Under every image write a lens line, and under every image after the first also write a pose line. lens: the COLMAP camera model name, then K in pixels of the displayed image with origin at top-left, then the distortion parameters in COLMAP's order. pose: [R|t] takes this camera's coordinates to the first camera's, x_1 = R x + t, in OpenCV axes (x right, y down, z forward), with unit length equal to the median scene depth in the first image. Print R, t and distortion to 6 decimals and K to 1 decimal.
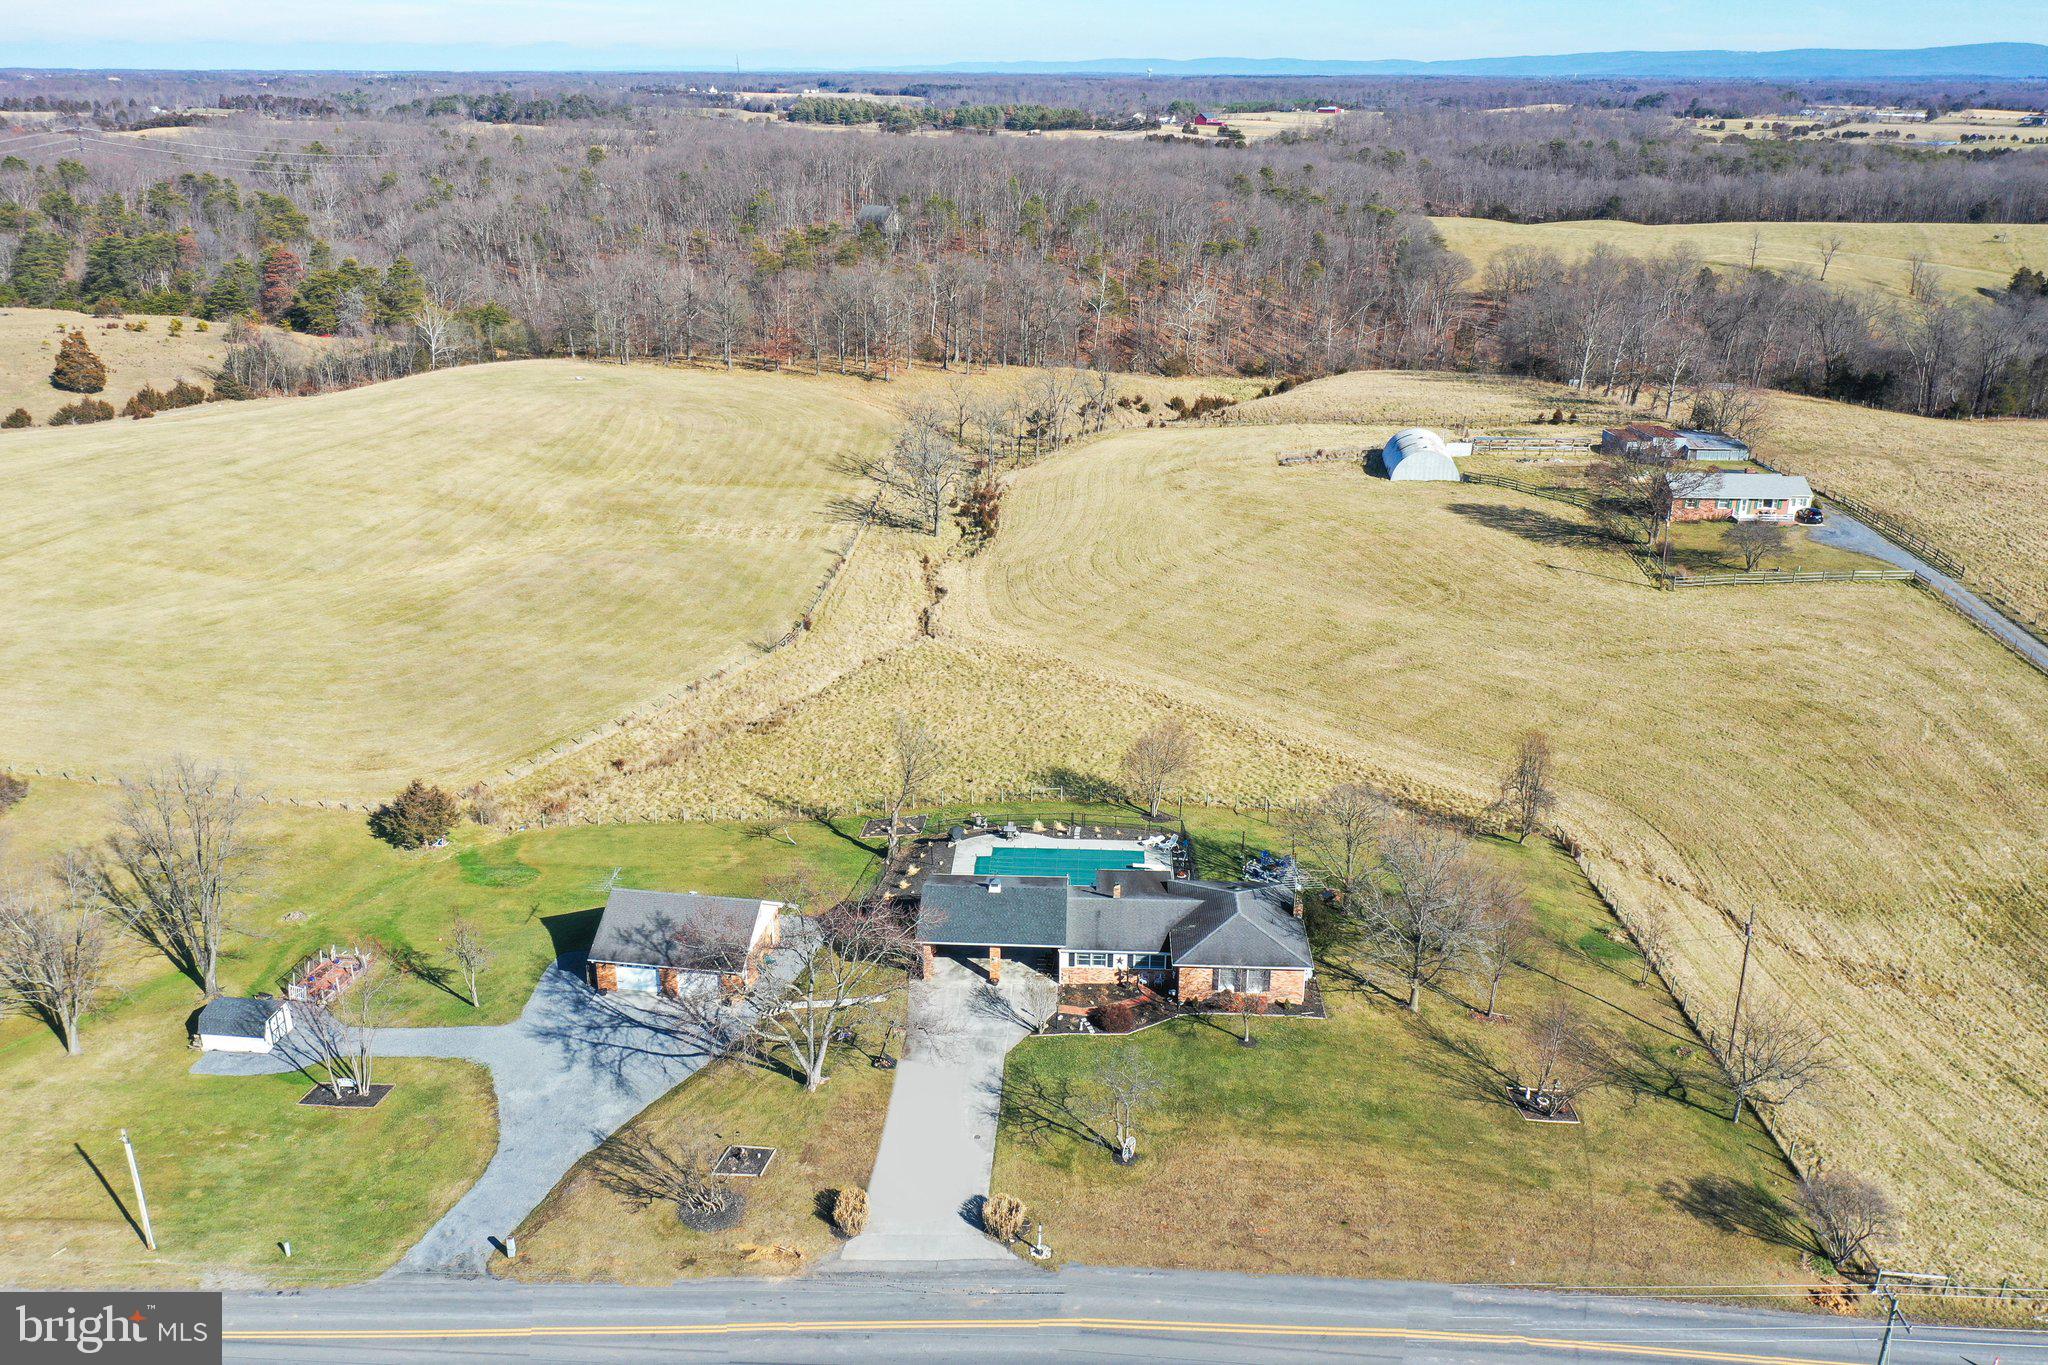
lens RADIAL K [[1615.9, 0, 1014.8], [0, 1615.9, 678.1], [0, 0, 1]] dist [-0.005648, 0.002196]
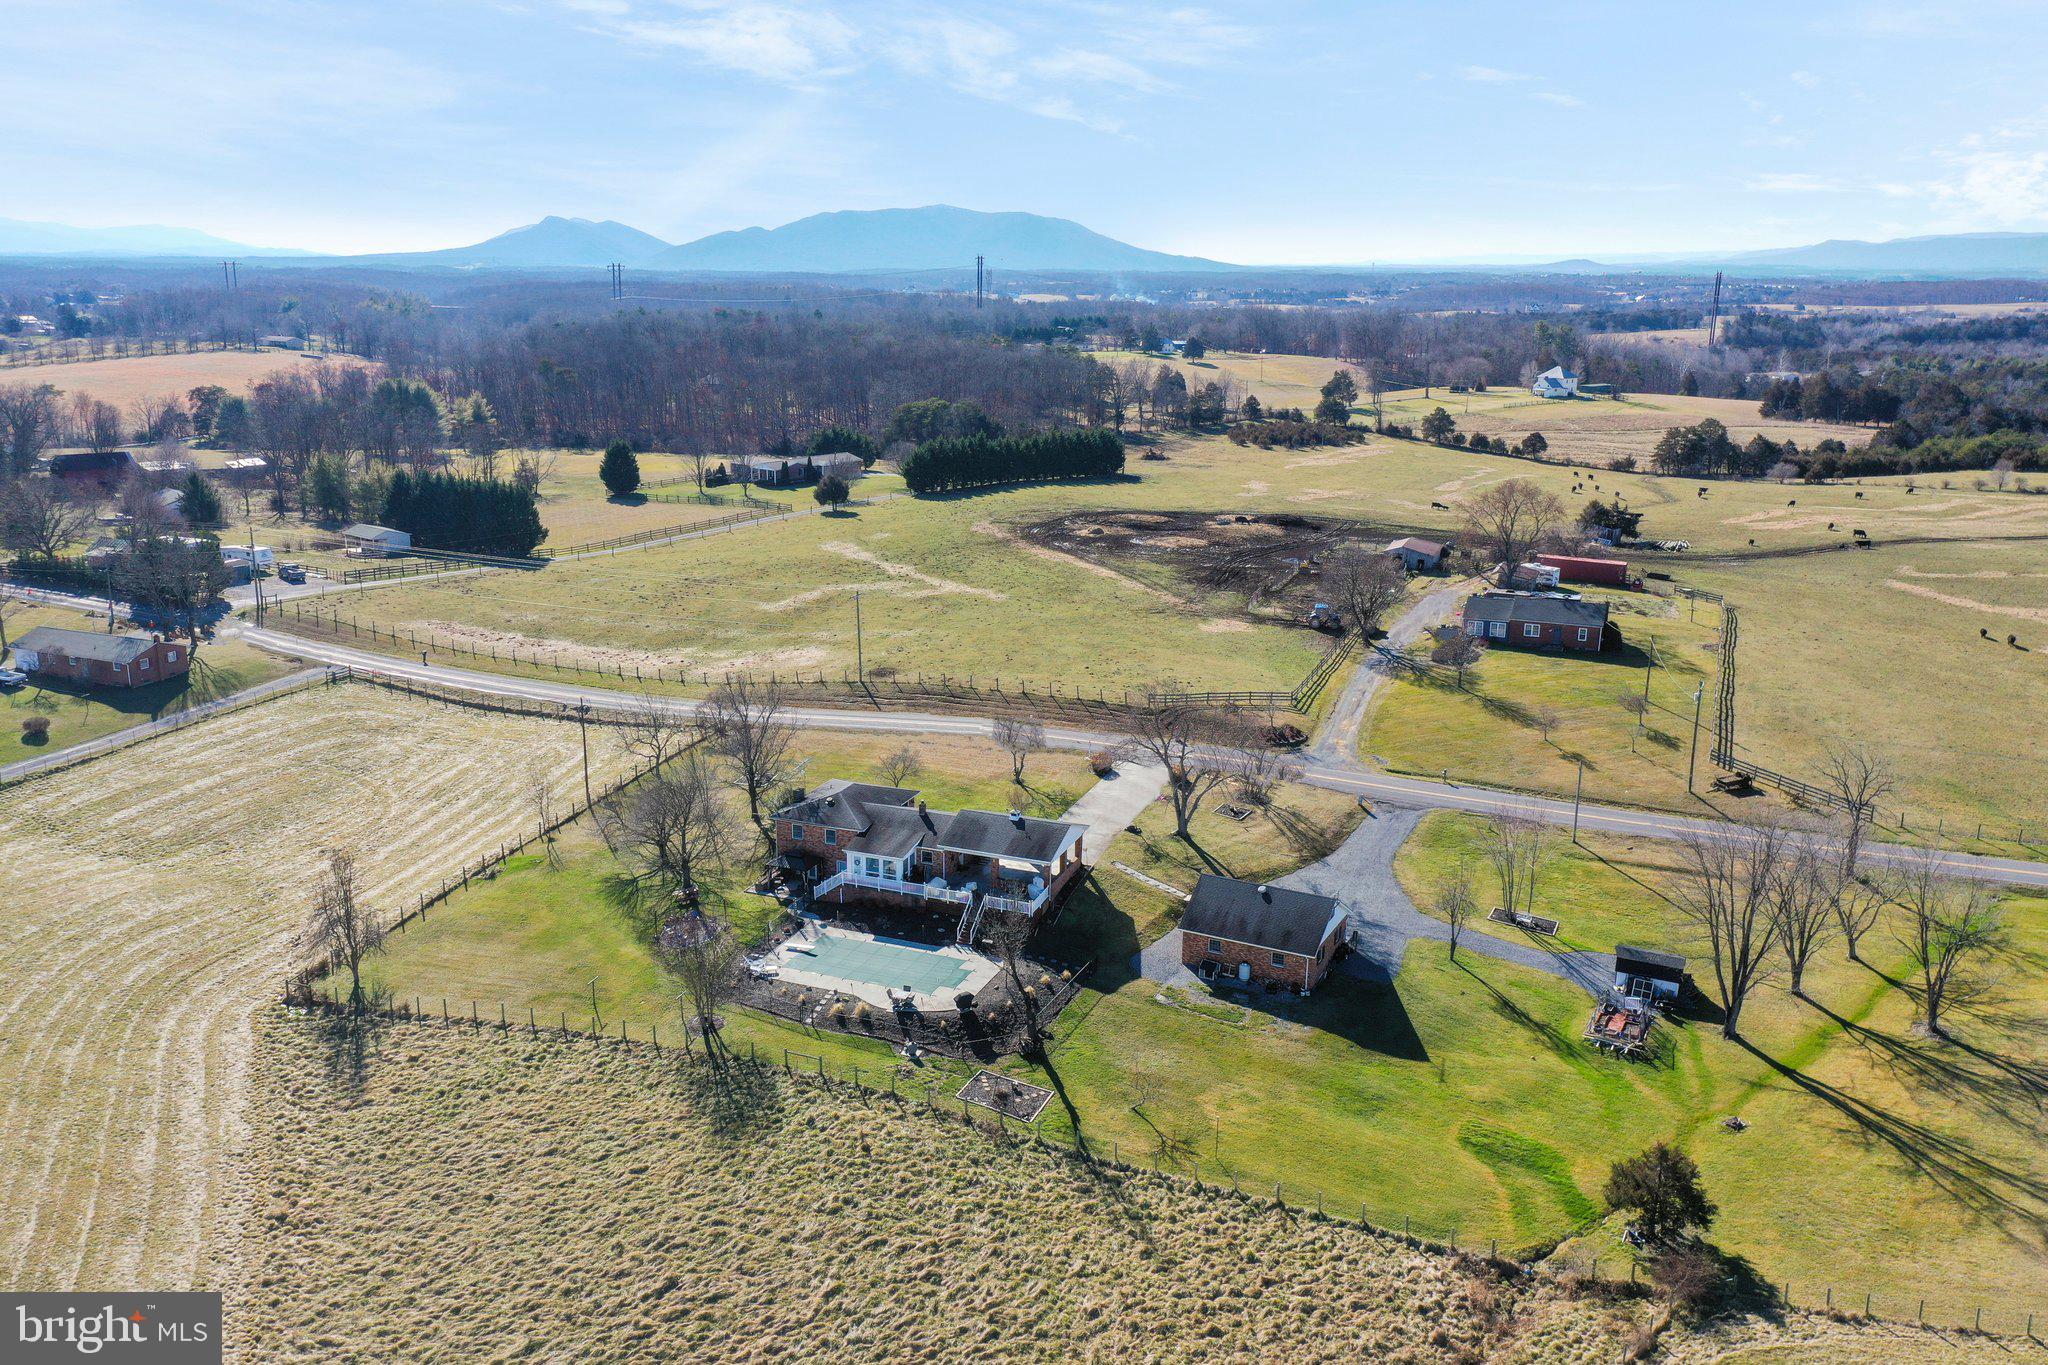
lens RADIAL K [[1615.9, 0, 1022.3], [0, 1615.9, 689.6], [0, 0, 1]] dist [-0.005648, 0.002196]
pose [[-0.946396, -0.094068, 0.309007, -0.318731], [0.106279, 0.812704, 0.572903, -0.533964], [-0.305023, 0.575034, -0.759142, 1.541628]]
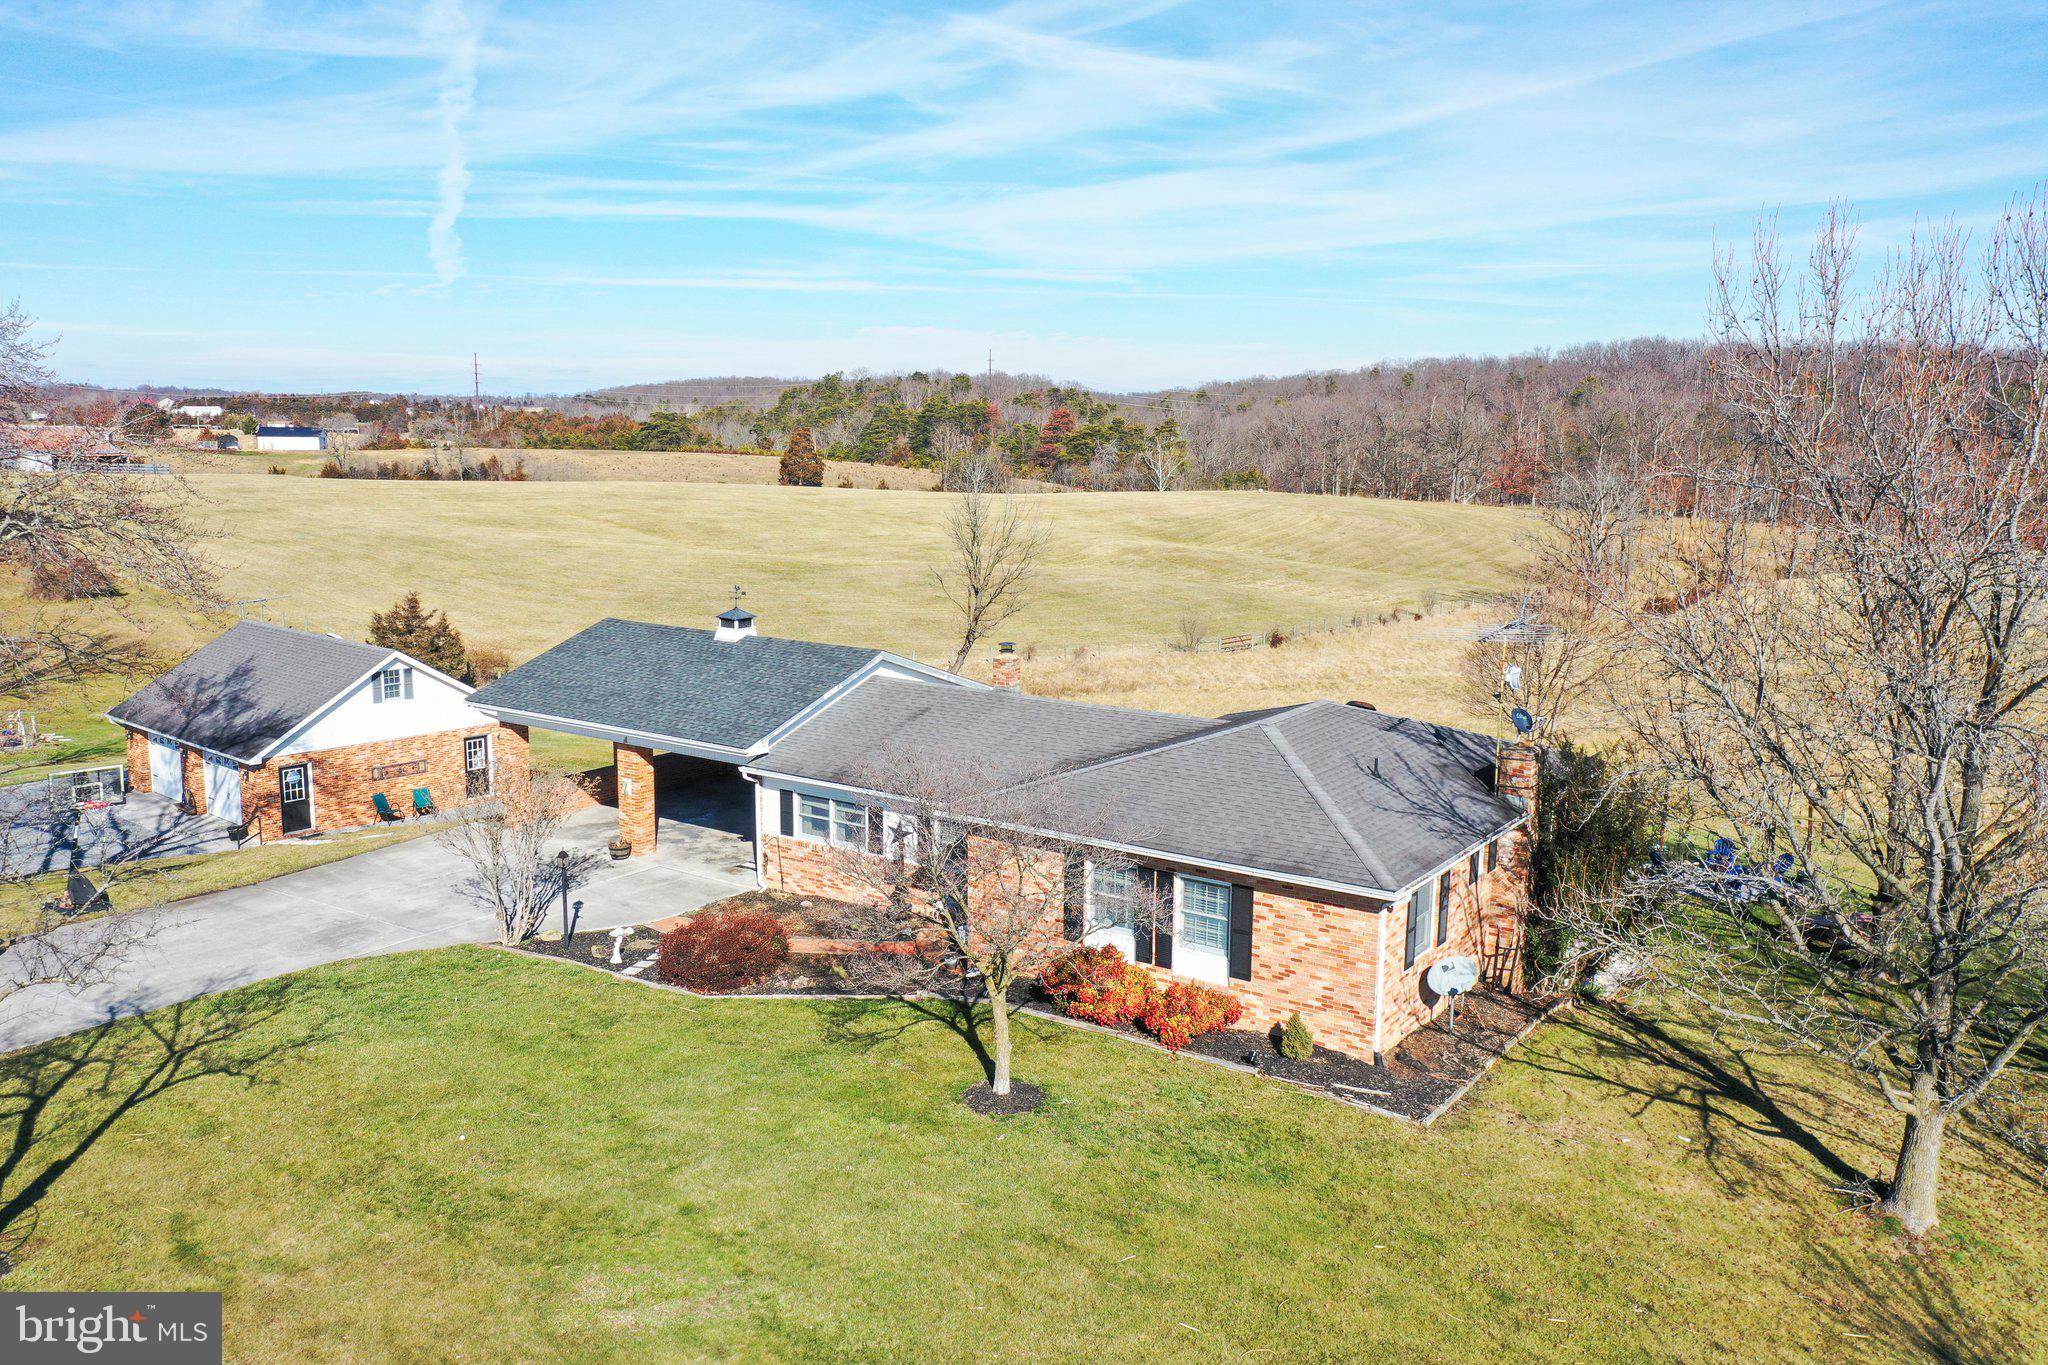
lens RADIAL K [[1615.9, 0, 1010.1], [0, 1615.9, 680.1], [0, 0, 1]] dist [-0.005648, 0.002196]
pose [[0.844116, 0.089851, -0.528579, 0.201079], [-0.192847, 0.970760, -0.142951, 0.150203], [0.500279, 0.222602, 0.836761, 0.592473]]
